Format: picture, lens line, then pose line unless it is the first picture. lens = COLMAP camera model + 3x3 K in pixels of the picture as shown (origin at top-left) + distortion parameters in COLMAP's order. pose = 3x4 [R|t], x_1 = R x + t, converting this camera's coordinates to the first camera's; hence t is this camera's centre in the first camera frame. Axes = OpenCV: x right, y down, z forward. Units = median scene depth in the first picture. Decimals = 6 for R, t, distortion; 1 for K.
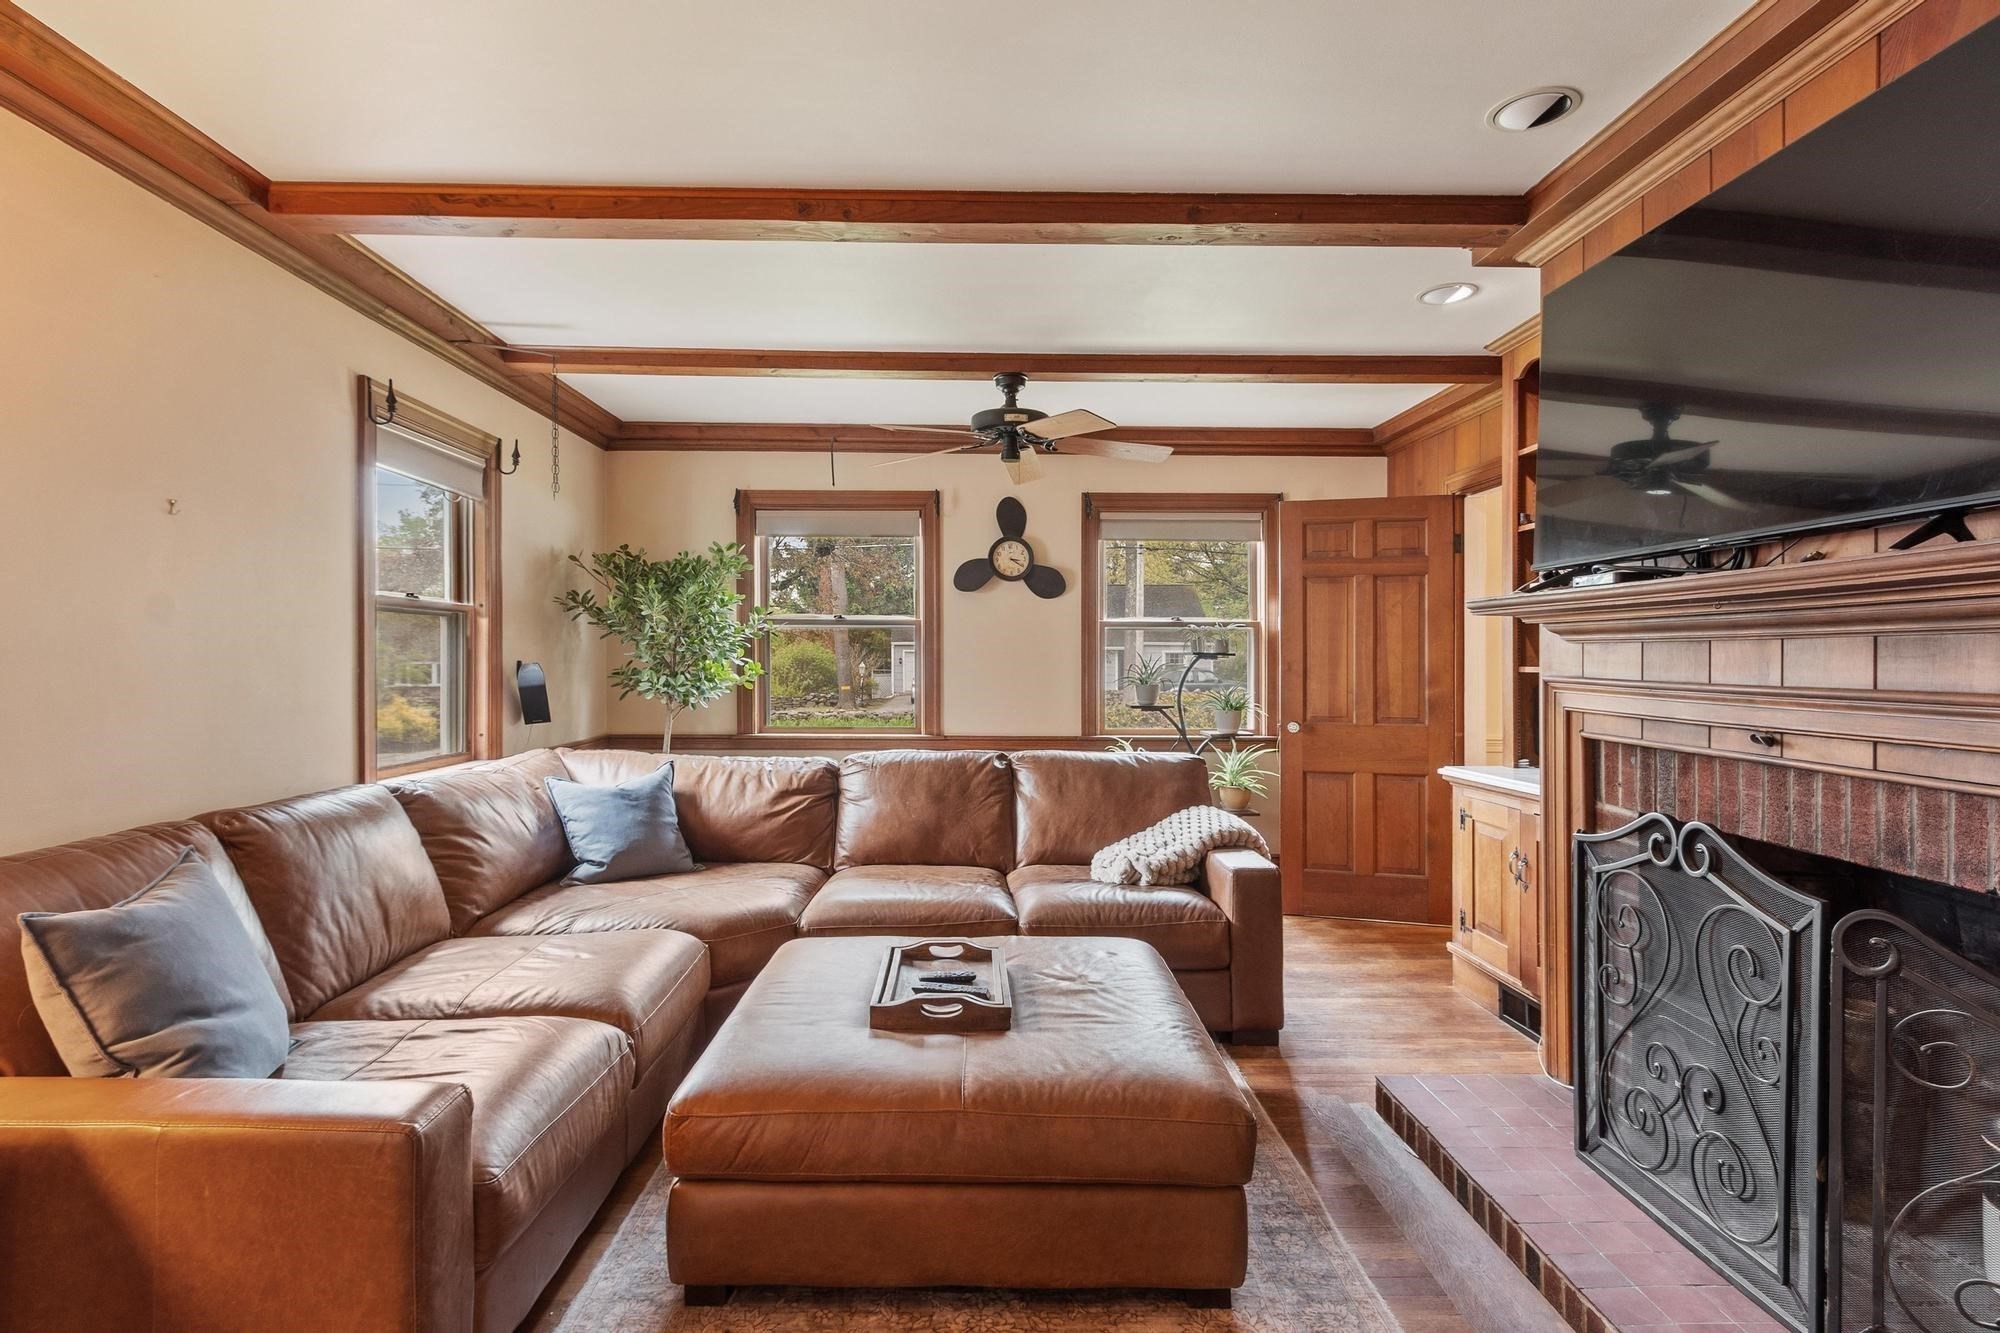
lens RADIAL K [[1013.8, 0, 991.9], [0, 1013.8, 667.0], [0, 0, 1]] dist [0.000882, 0.000293]
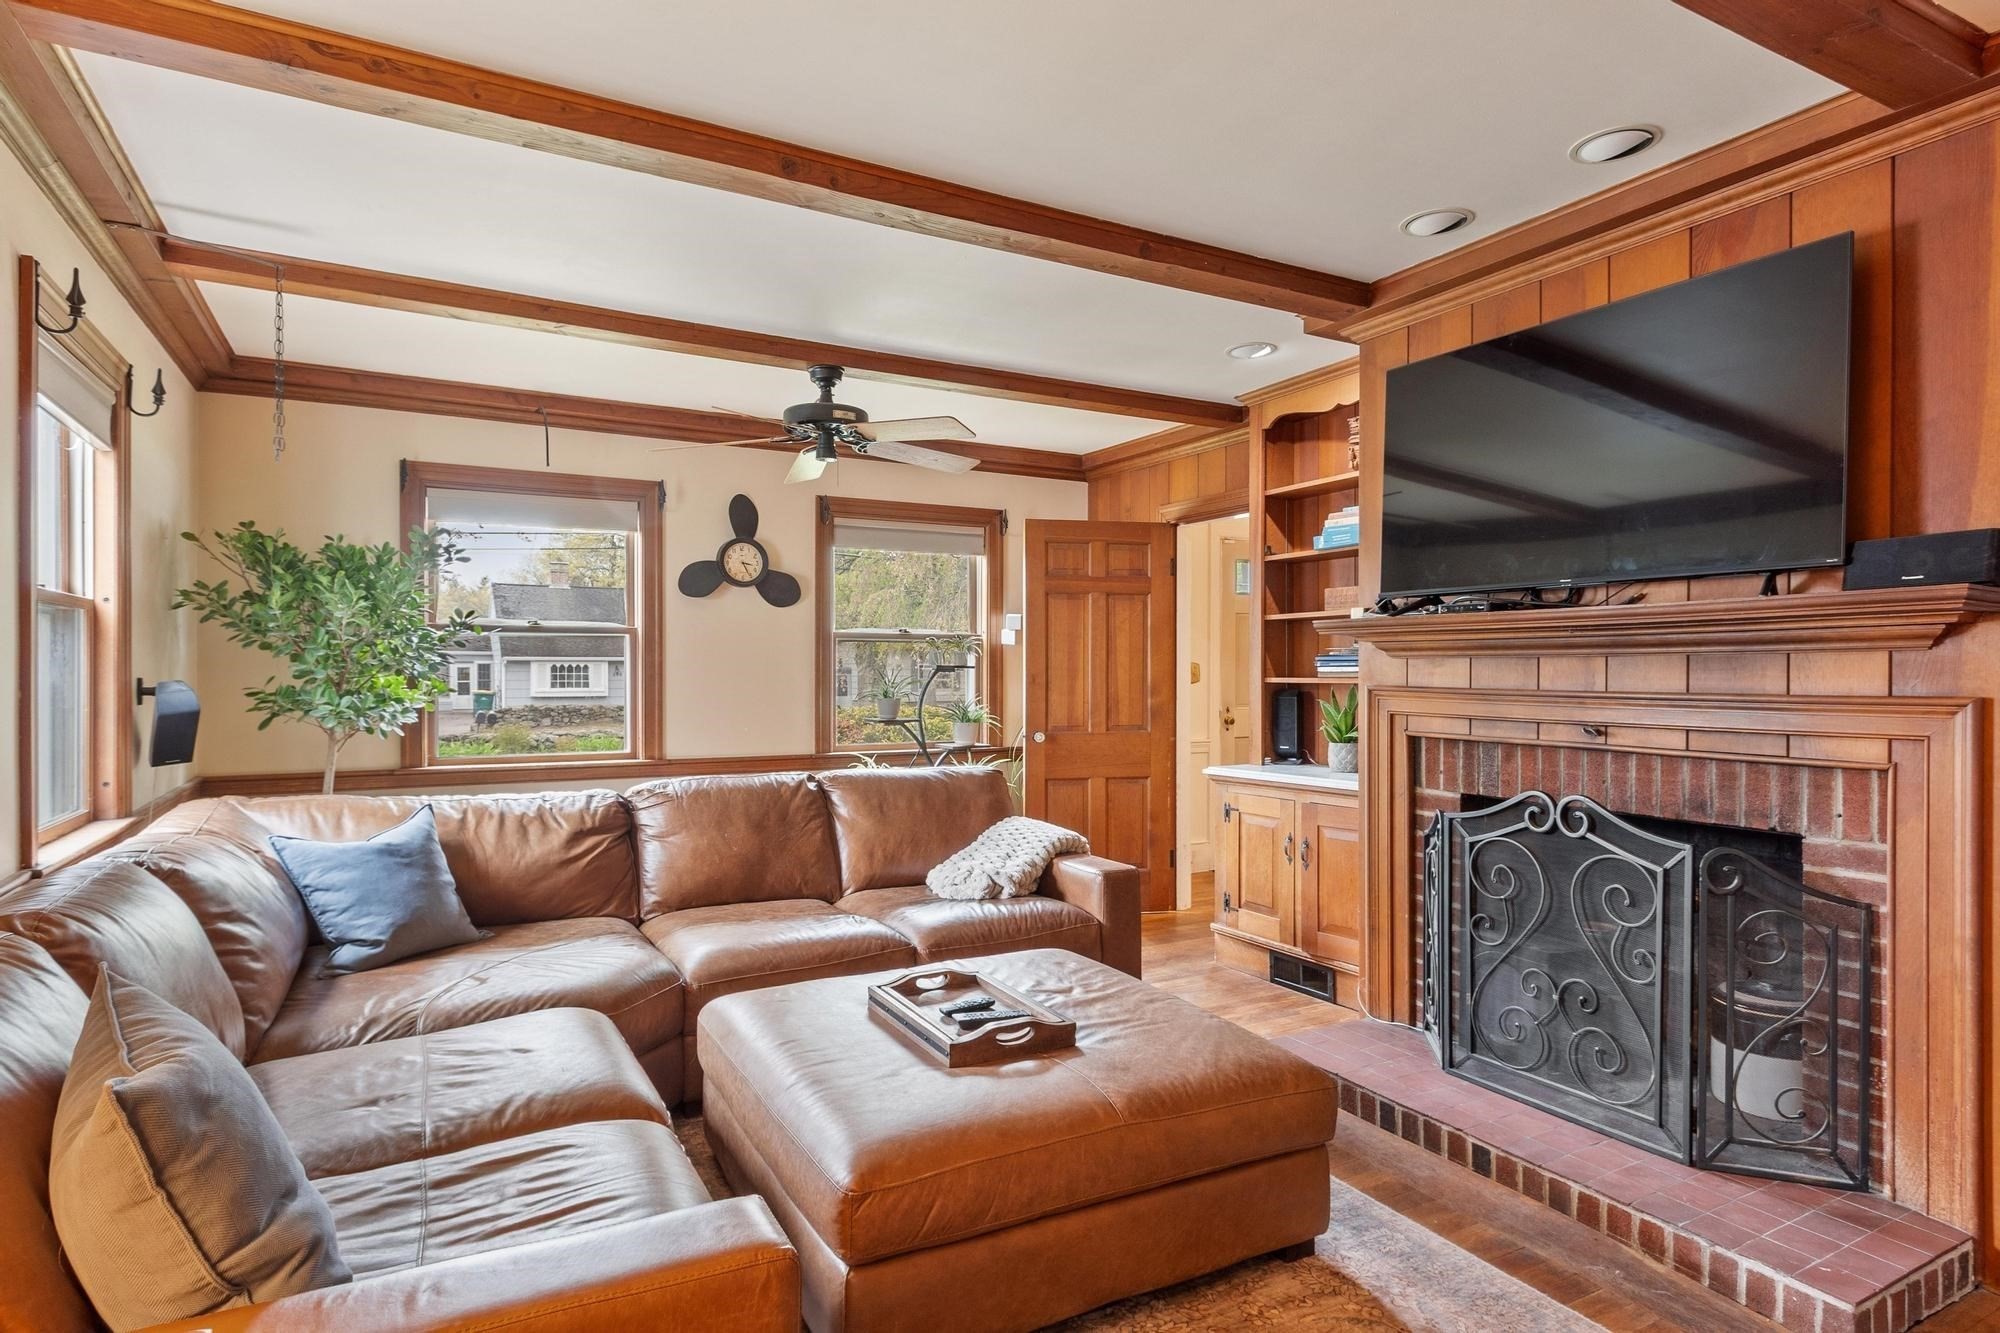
lens RADIAL K [[1068.3, 0, 999.3], [0, 1068.3, 680.3], [0, 0, 1]] dist [0.000047, -0.000244]
pose [[0.886396, -0.007422, 0.462868, -0.310947], [0.006828, 0.999972, 0.002958, -0.002860], [-0.462877, 0.000538, 0.886422, 0.060031]]
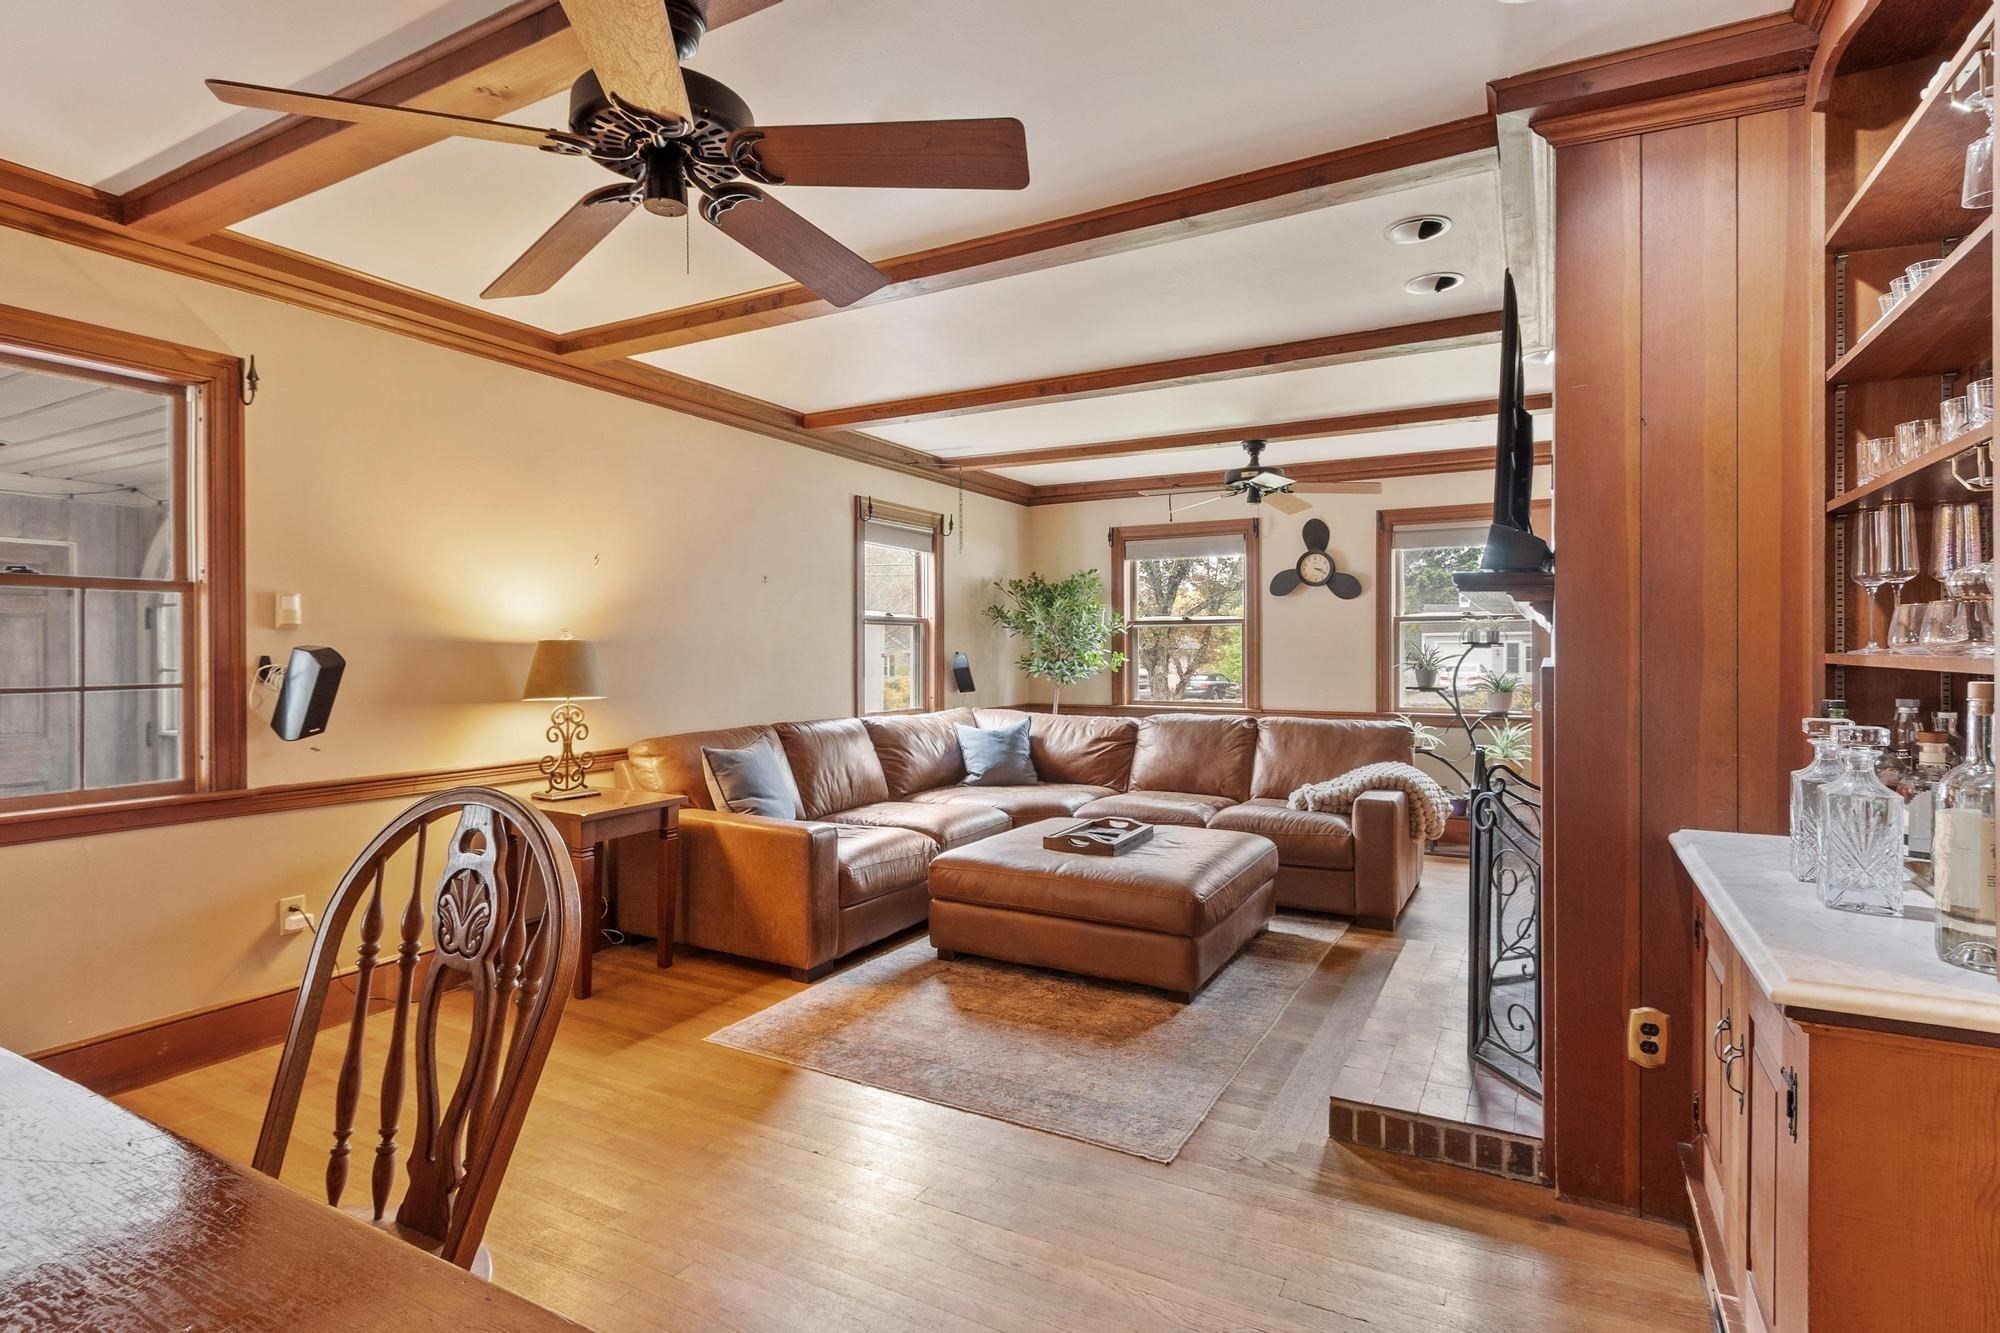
lens RADIAL K [[1020.6, 0, 1012.9], [0, 1020.6, 661.5], [0, 0, 1]] dist [-0.001810, -0.000020]
pose [[0.868832, -0.001001, -0.495106, 0.442768], [0.001919, 0.999997, 0.001347, 0.007071], [0.495103, -0.002120, 0.868832, -0.378923]]
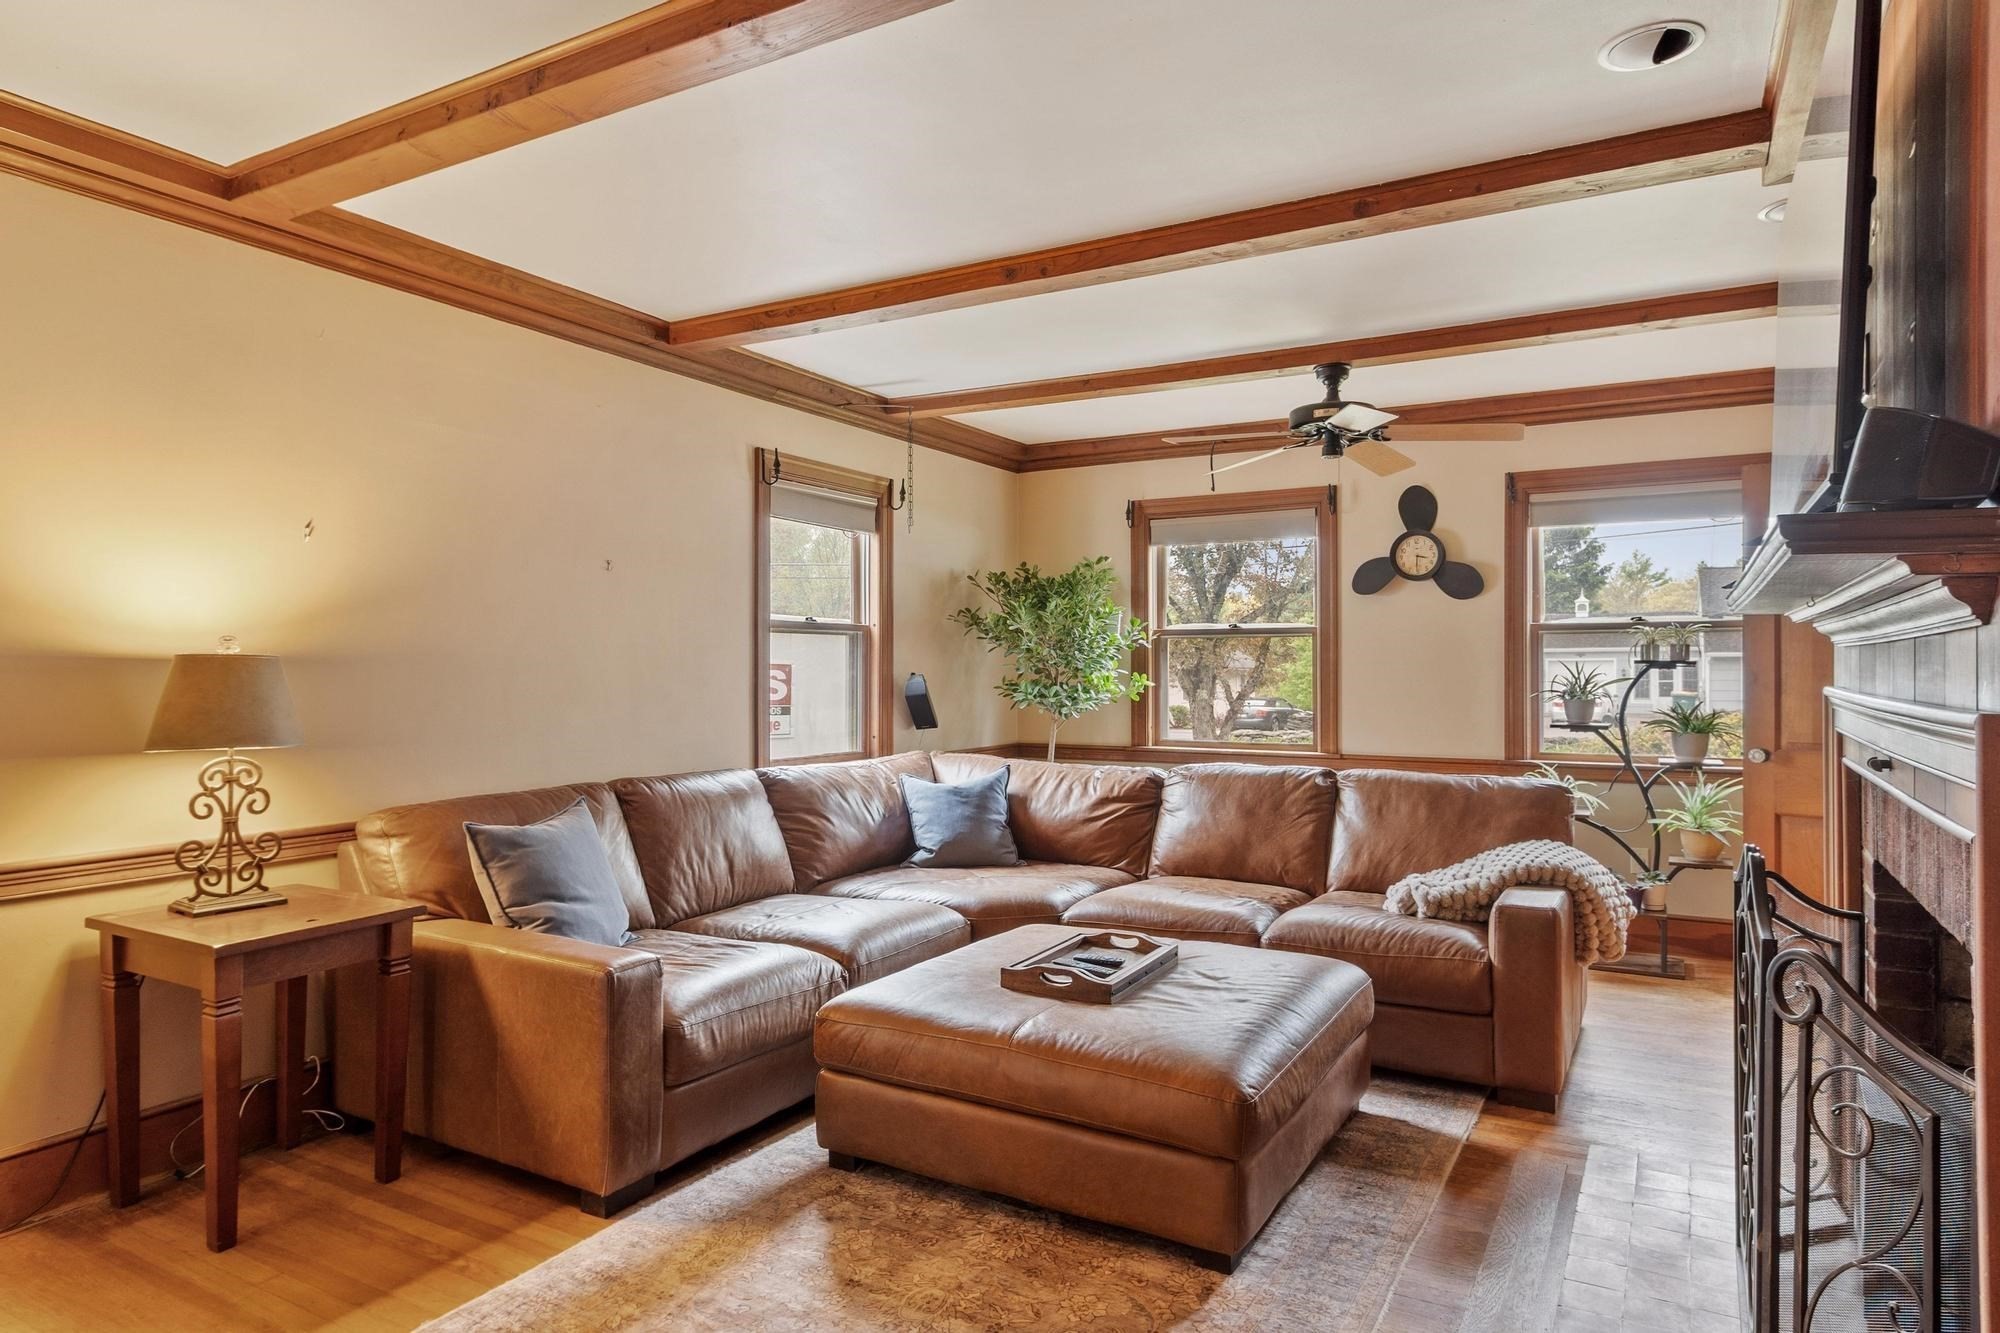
lens RADIAL K [[1206.4, 0, 1014.8], [0, 1206.4, 669.5], [0, 0, 1]] dist [0.002988, -0.000071]
pose [[0.860565, -0.003930, -0.509326, 0.352731], [-0.000616, 0.999961, -0.008757, 0.002224], [0.509341, 0.007850, 0.860529, -0.110500]]
